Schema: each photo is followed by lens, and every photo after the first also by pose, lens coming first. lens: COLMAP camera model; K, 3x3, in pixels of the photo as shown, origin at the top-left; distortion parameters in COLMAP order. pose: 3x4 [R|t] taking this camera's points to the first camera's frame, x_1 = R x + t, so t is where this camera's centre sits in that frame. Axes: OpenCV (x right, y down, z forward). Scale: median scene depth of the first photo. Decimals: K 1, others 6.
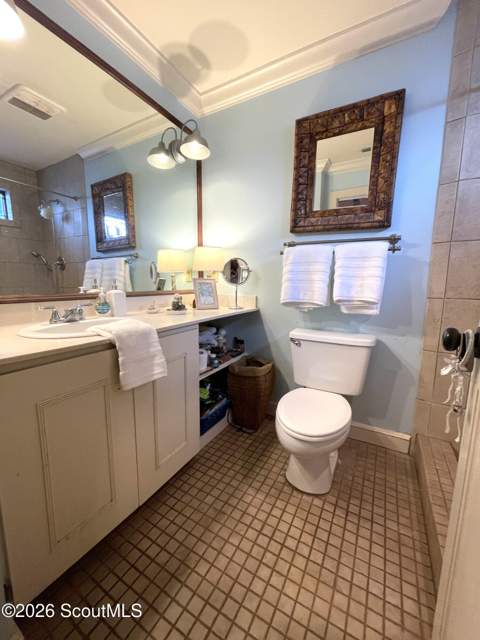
lens RADIAL K [[258.4, 0, 239.0], [0, 258.4, 319.7], [0, 0, 1]] dist [-0.001581, -0.000409]
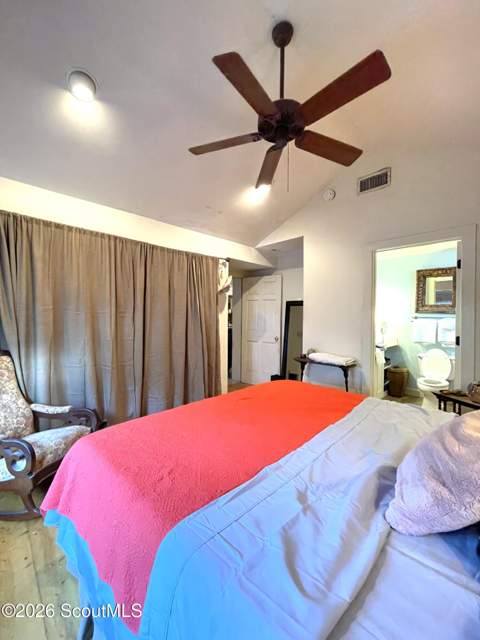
lens RADIAL K [[258.4, 0, 240.7], [0, 258.4, 320.9], [0, 0, 1]] dist [-0.001581, -0.000409]
pose [[0.957834, 0.001104, -0.287318, -0.704485], [-0.039054, 0.991213, -0.126383, 0.111585], [0.284654, 0.132274, 0.949461, -1.834199]]
